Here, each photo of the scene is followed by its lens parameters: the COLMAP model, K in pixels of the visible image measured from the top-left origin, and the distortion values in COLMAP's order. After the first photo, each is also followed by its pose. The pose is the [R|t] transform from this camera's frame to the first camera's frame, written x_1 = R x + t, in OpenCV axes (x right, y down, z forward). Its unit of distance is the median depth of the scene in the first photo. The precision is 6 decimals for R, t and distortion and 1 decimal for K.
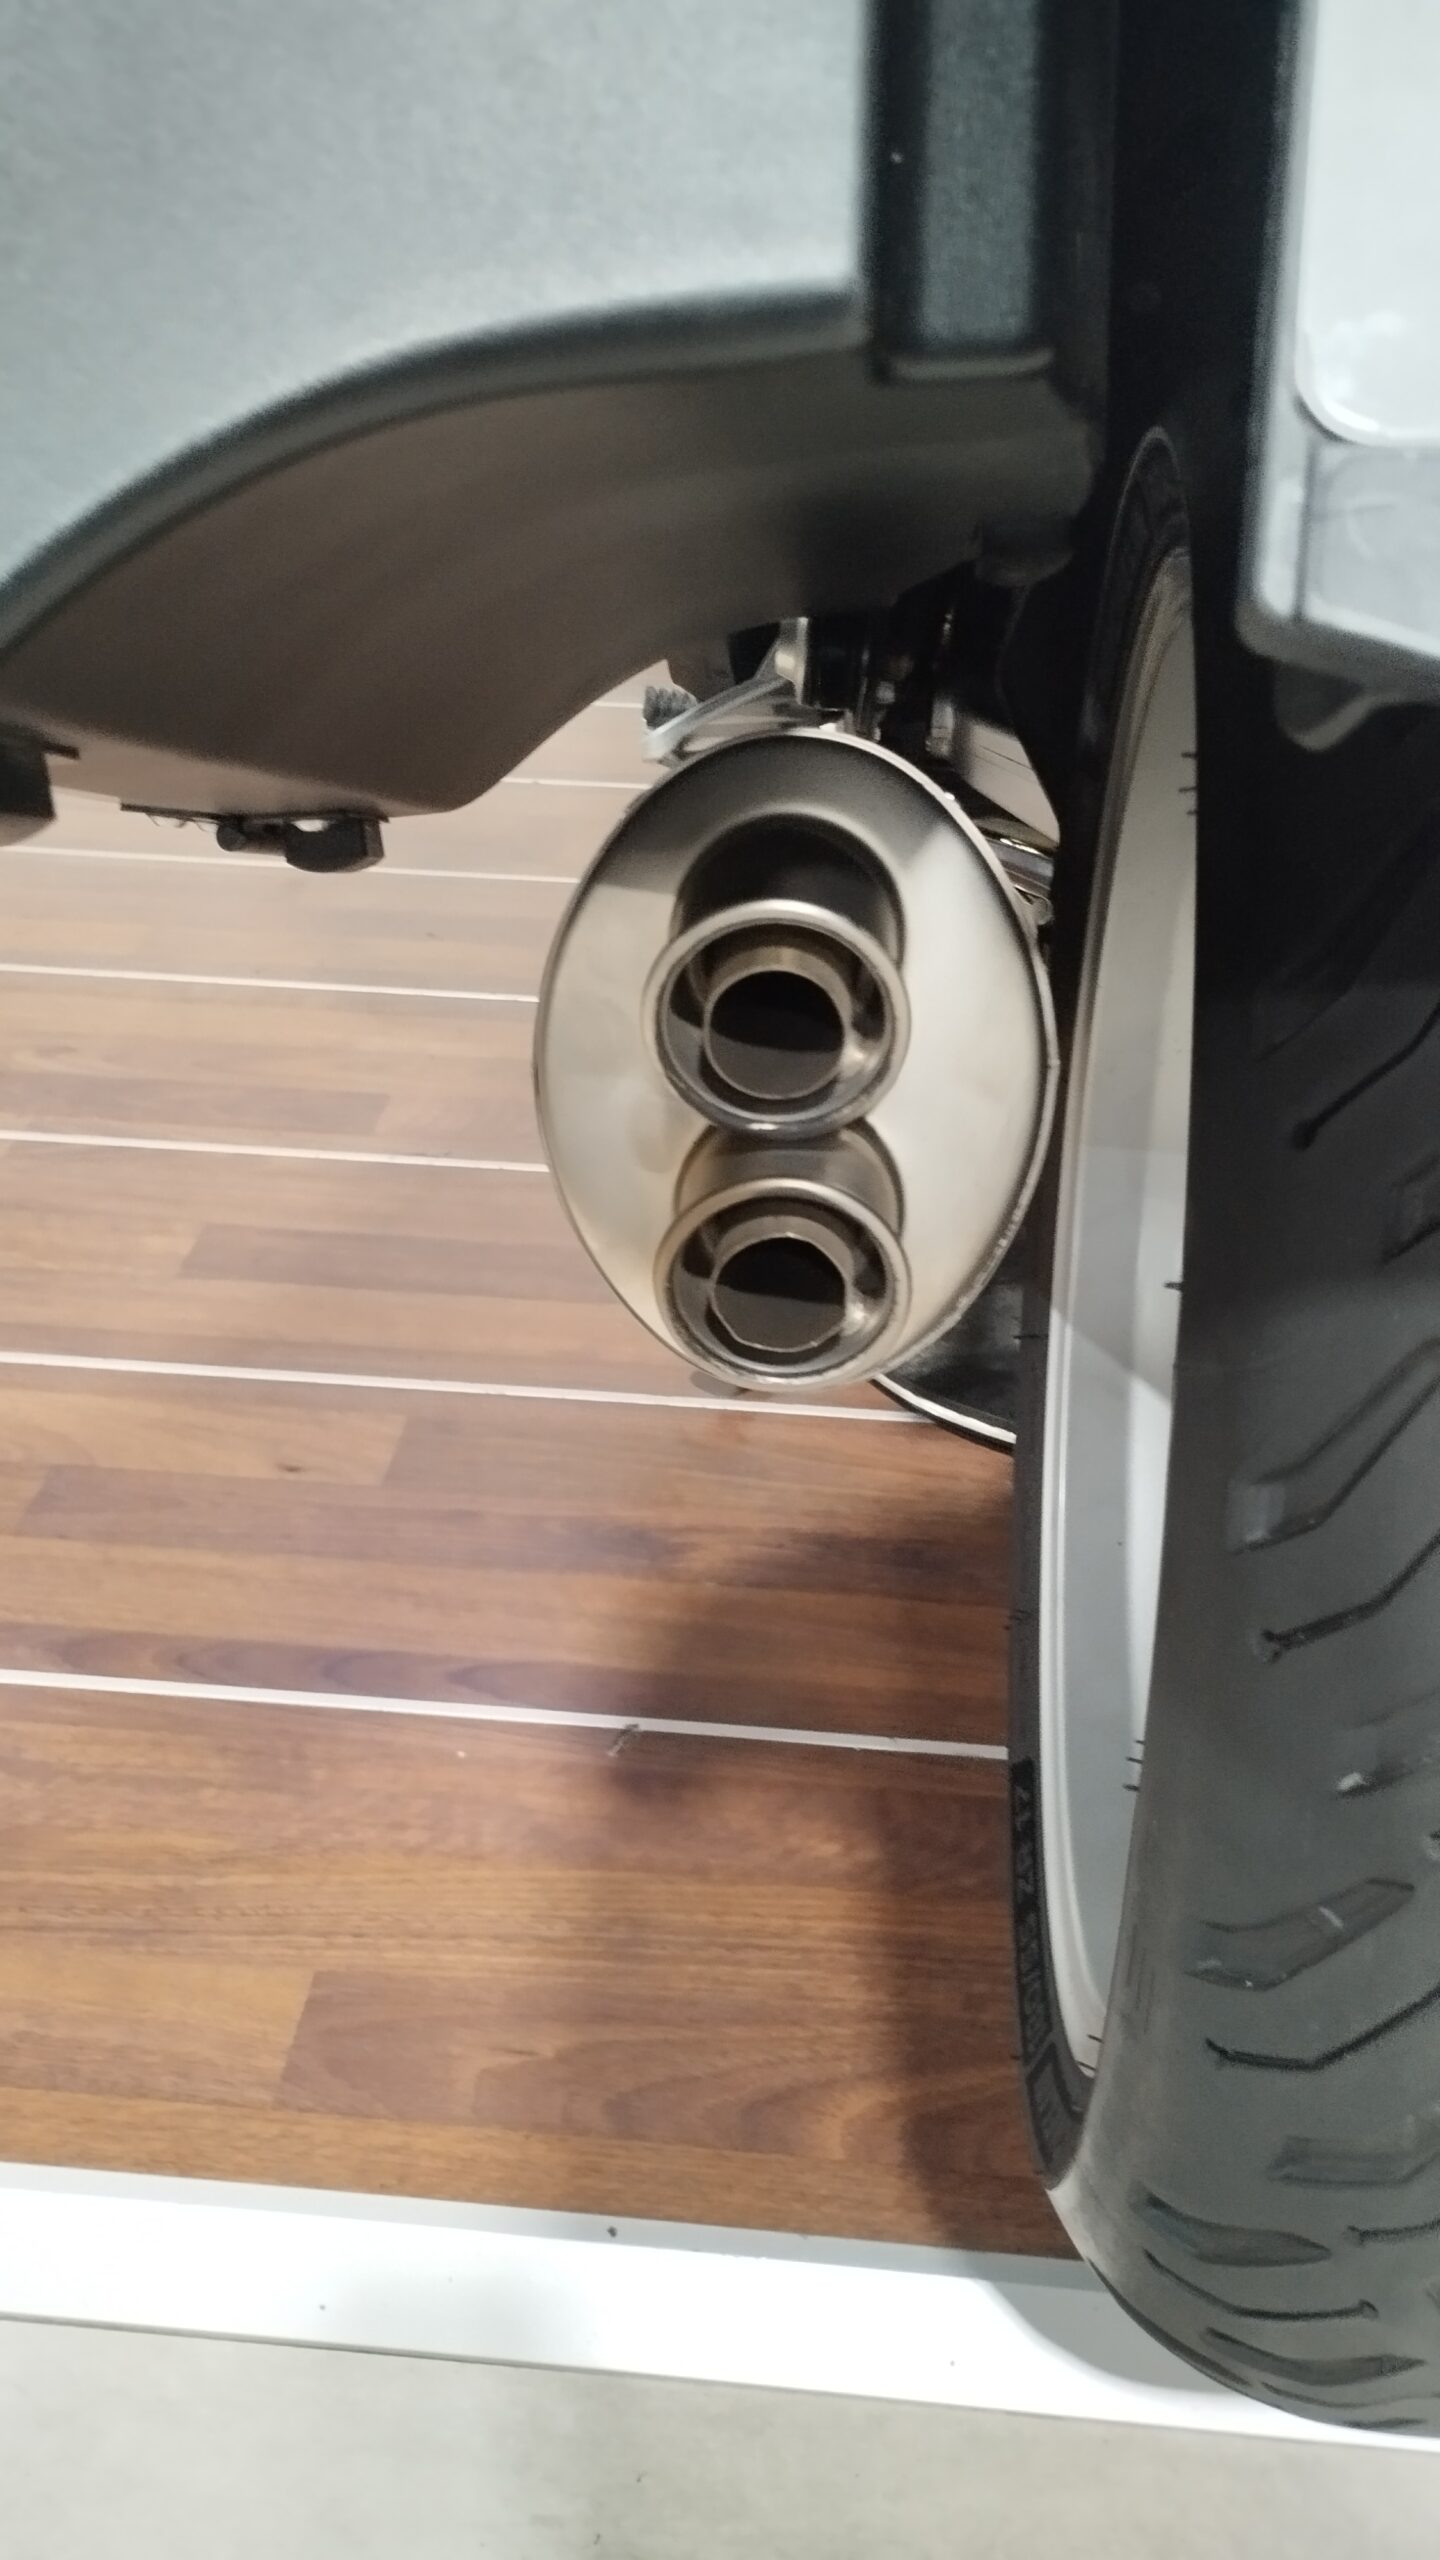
lens RADIAL K [[2184.8, 0, 732.6], [0, 2184.8, 1272.9], [0, 0, 1]] dist [0.078241, -0.102303]
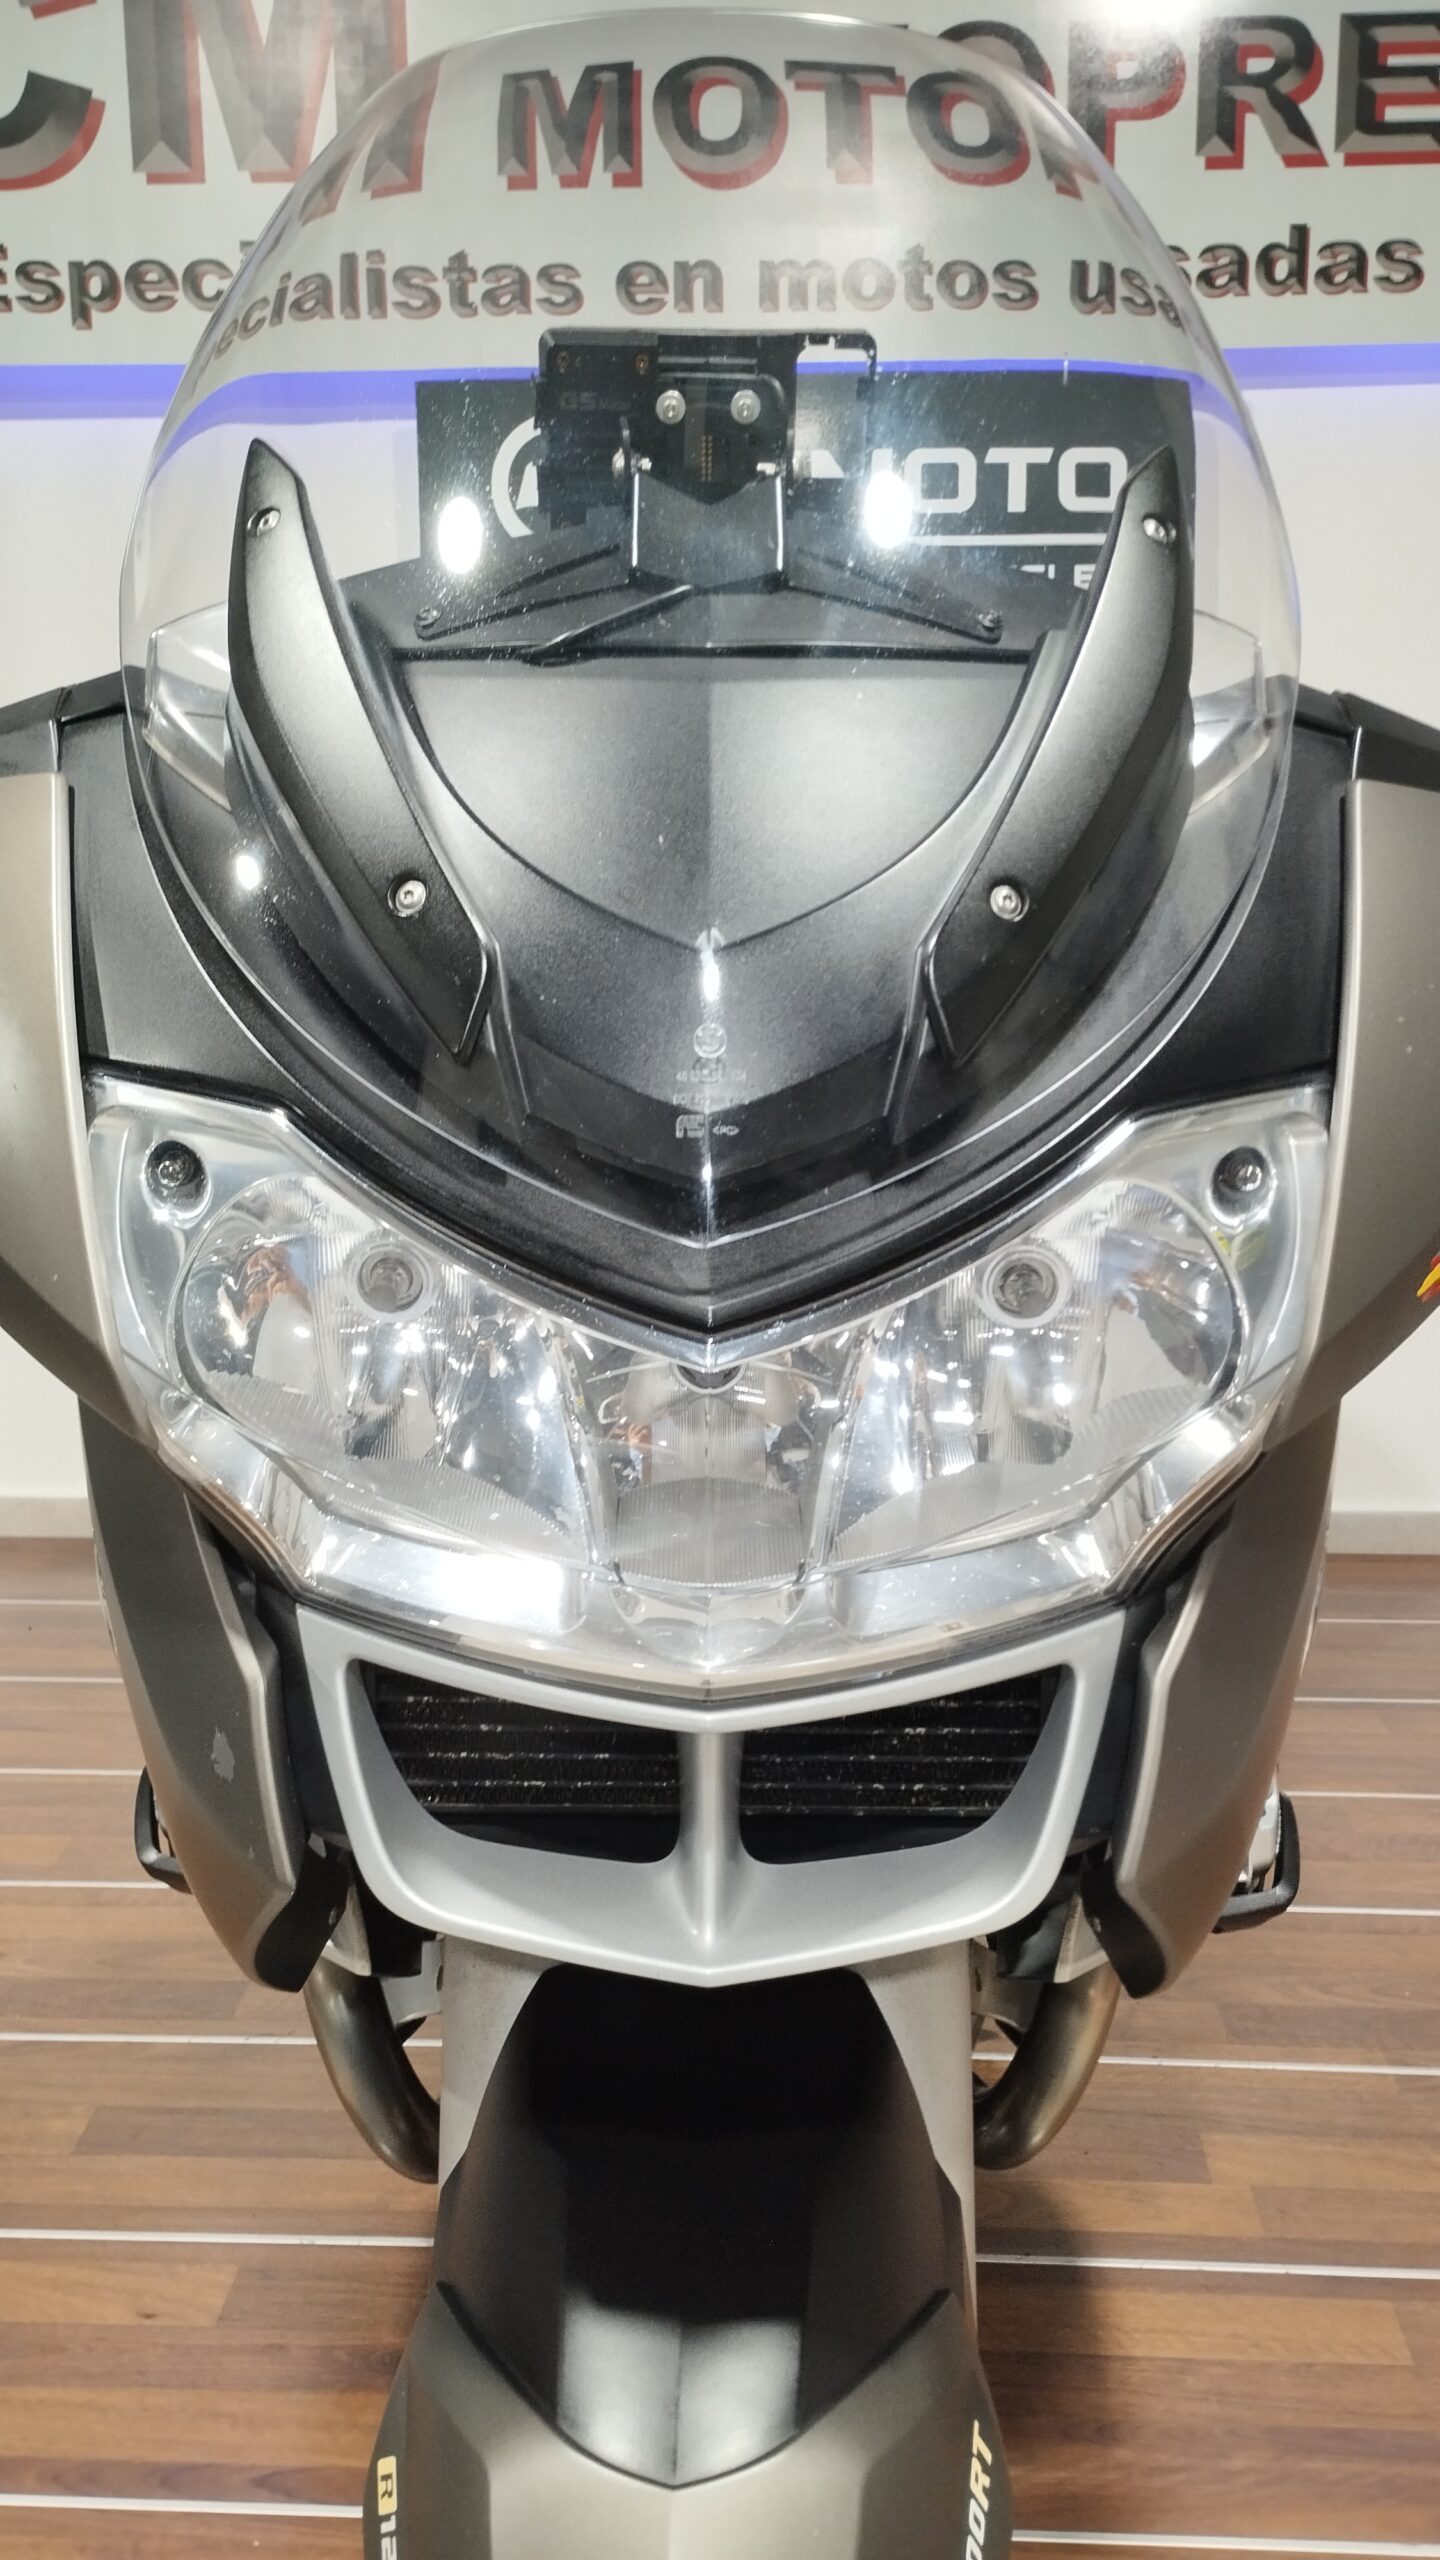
lens RADIAL K [[2184.8, 0, 732.6], [0, 2184.8, 1272.9], [0, 0, 1]] dist [0.078241, -0.102303]
pose [[0.998825, -0.036828, 0.031487, 0.144809], [0.045031, 0.945449, -0.322644, -0.063898], [-0.017887, 0.323683, 0.945996, -0.520880]]
